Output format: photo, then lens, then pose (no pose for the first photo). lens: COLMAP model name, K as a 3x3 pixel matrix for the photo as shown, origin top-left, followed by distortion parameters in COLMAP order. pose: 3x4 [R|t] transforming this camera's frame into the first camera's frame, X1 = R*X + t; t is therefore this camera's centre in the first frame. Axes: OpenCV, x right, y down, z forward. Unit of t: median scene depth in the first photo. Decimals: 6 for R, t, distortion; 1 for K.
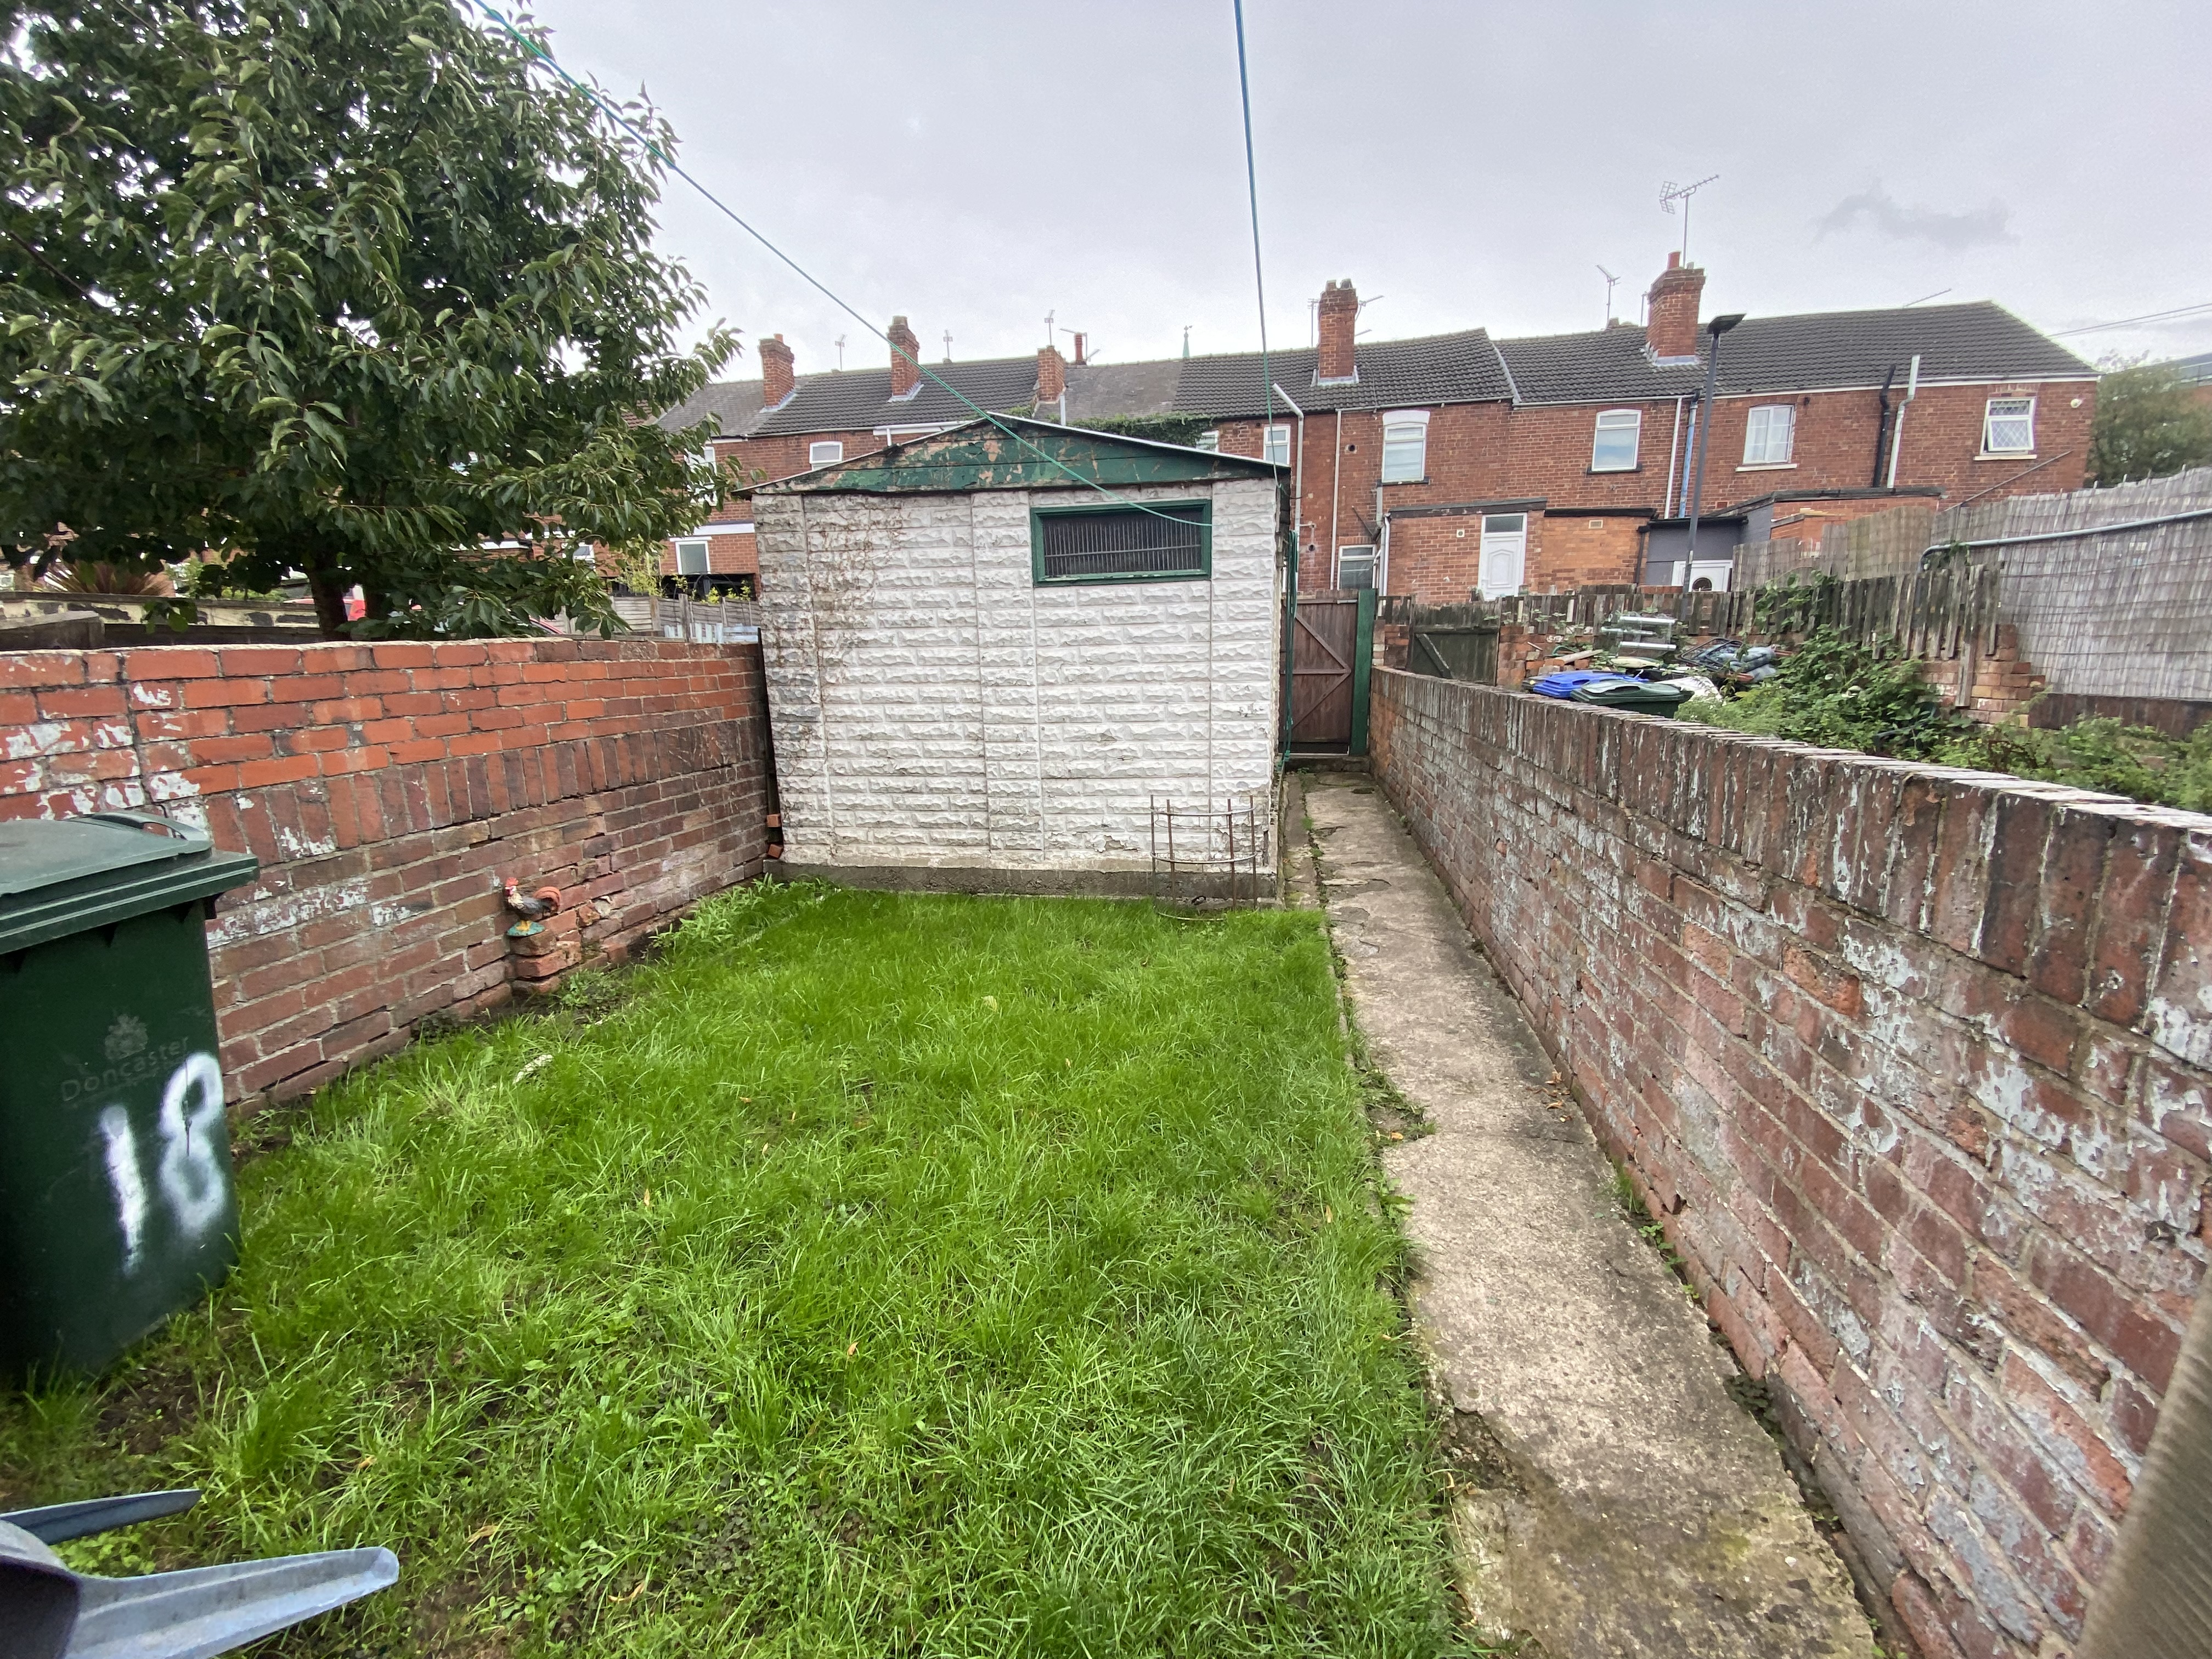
lens RADIAL K [[907.3, 0, 1106.2], [0, 907.3, 831.0], [0, 0, 1]] dist [-0.025004, -0.003494]
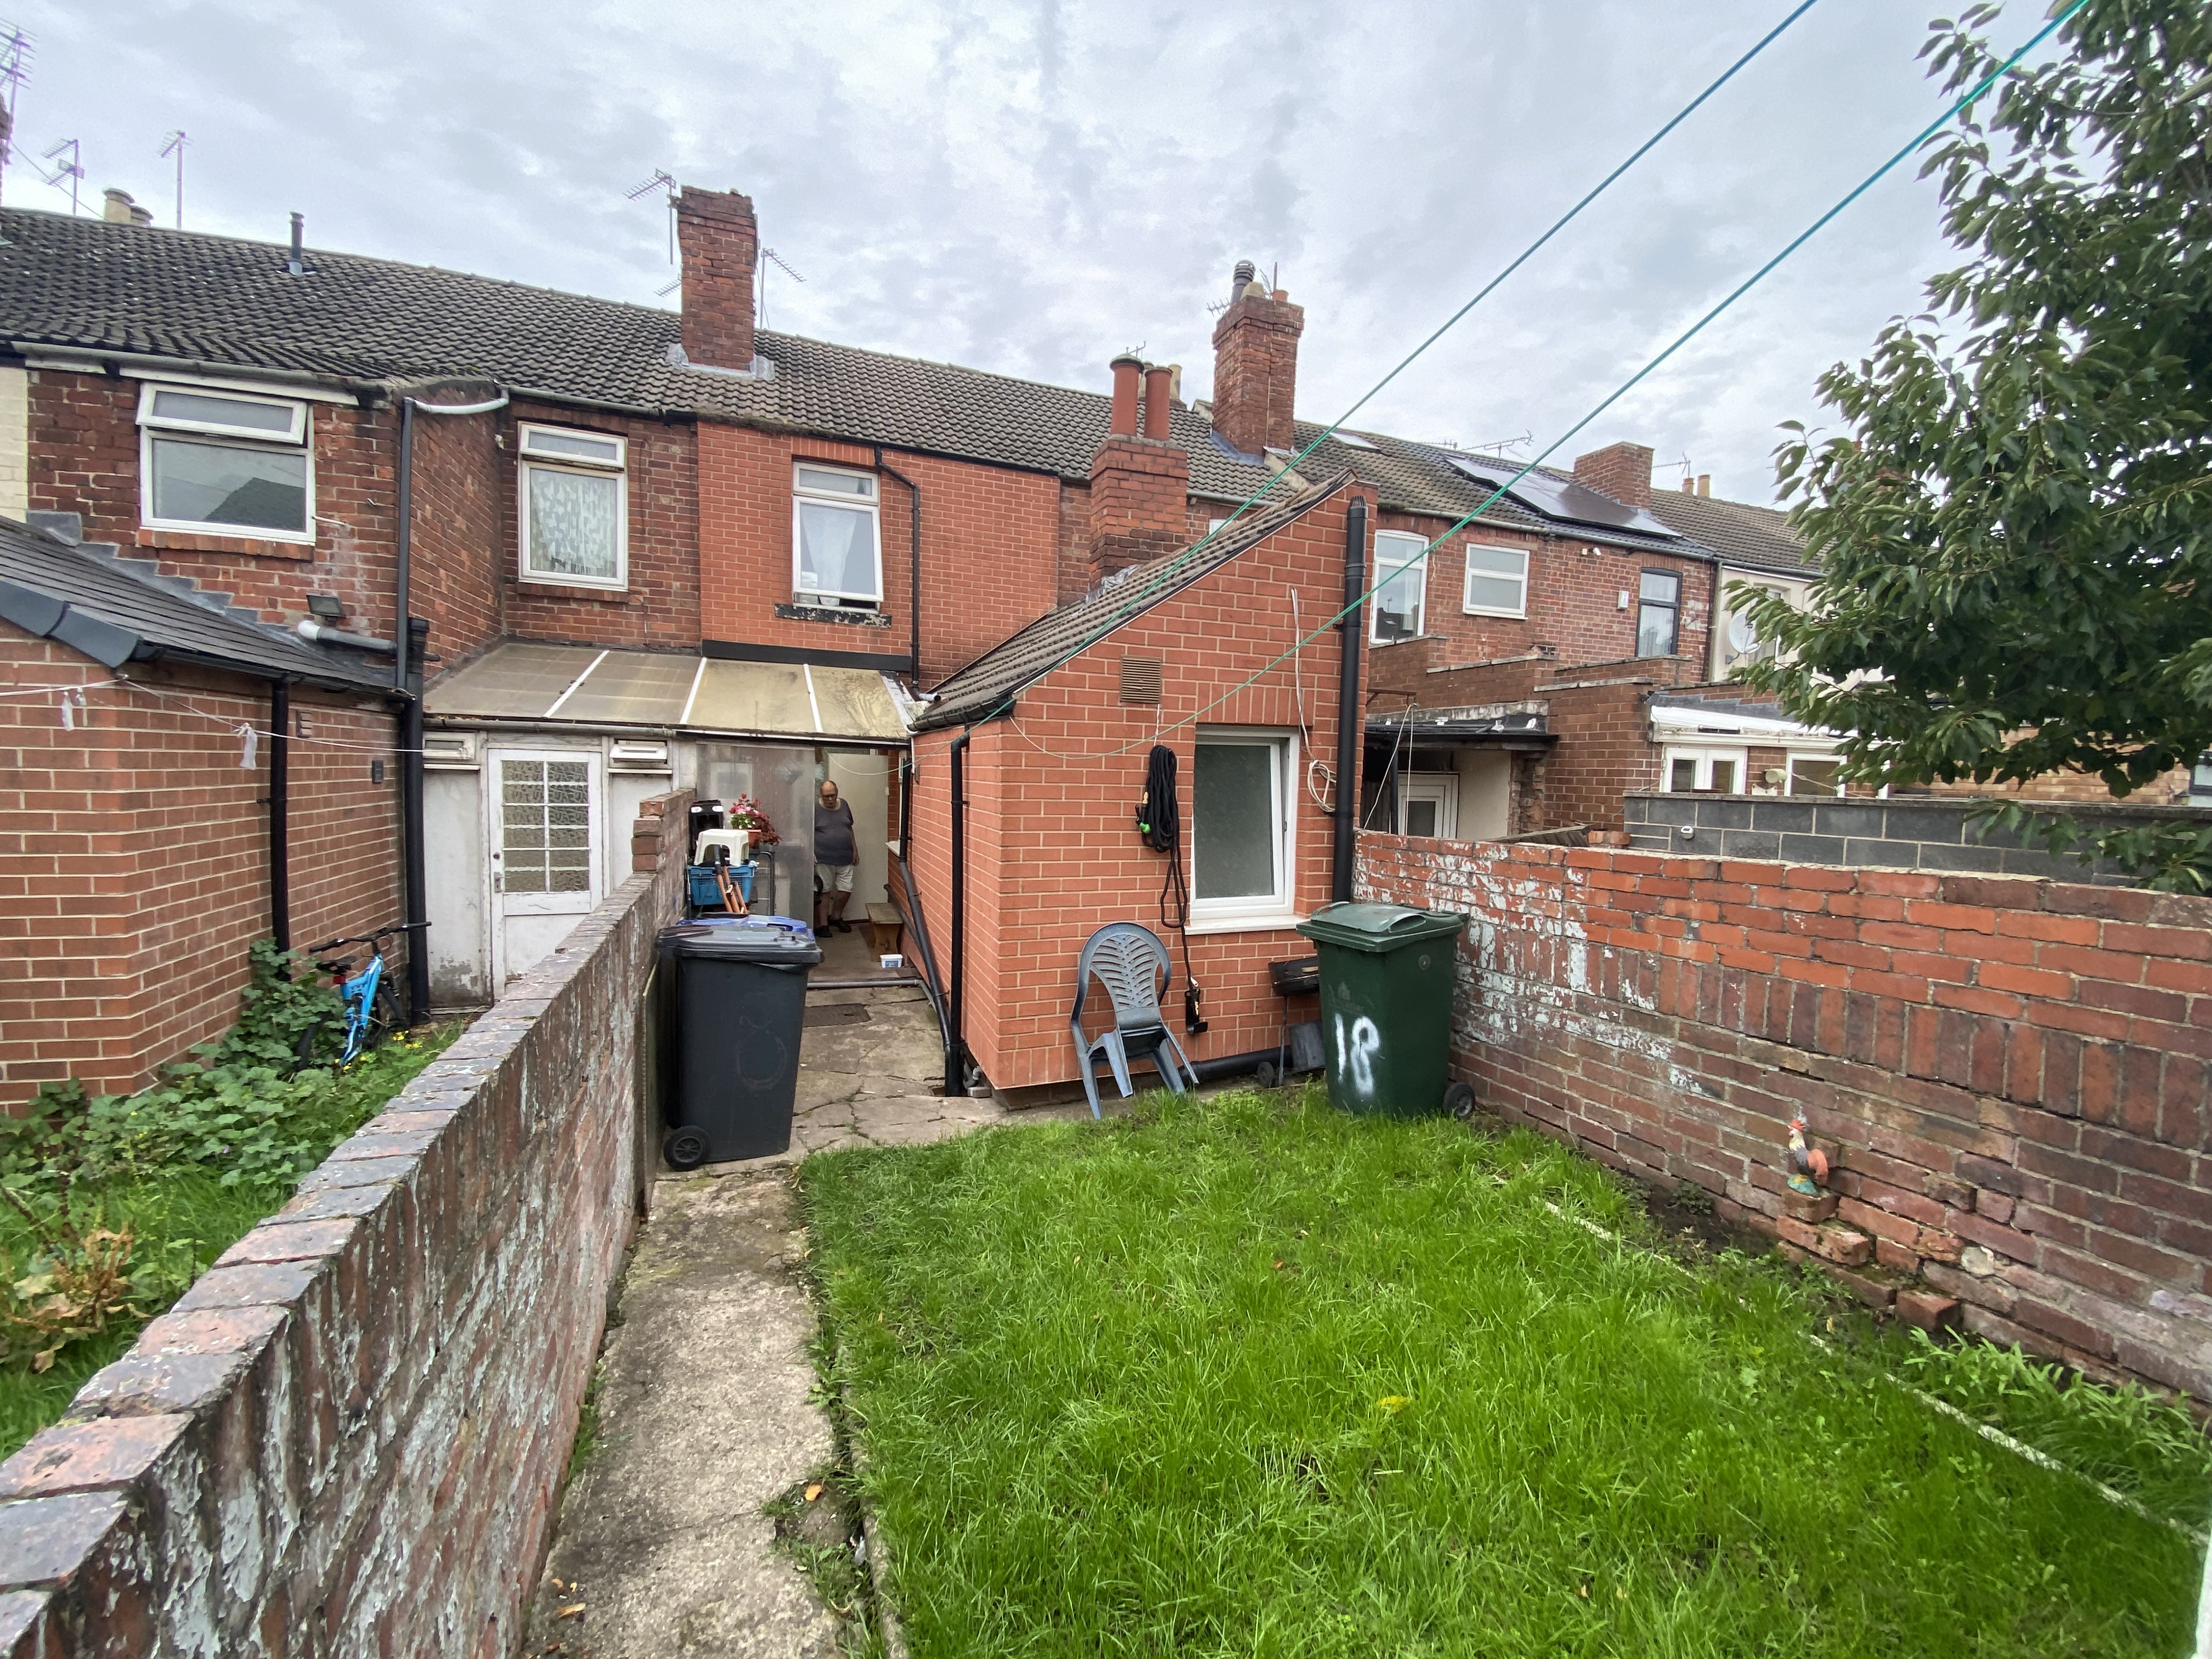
lens RADIAL K [[907.3, 0, 1102.0], [0, 907.3, 830.8], [0, 0, 1]] dist [-0.025004, -0.003494]
pose [[-0.851772, 0.014106, -0.523722, 0.524857], [-0.120939, 0.967346, 0.222747, -0.445495], [0.509762, 0.253068, -0.822252, 1.674776]]
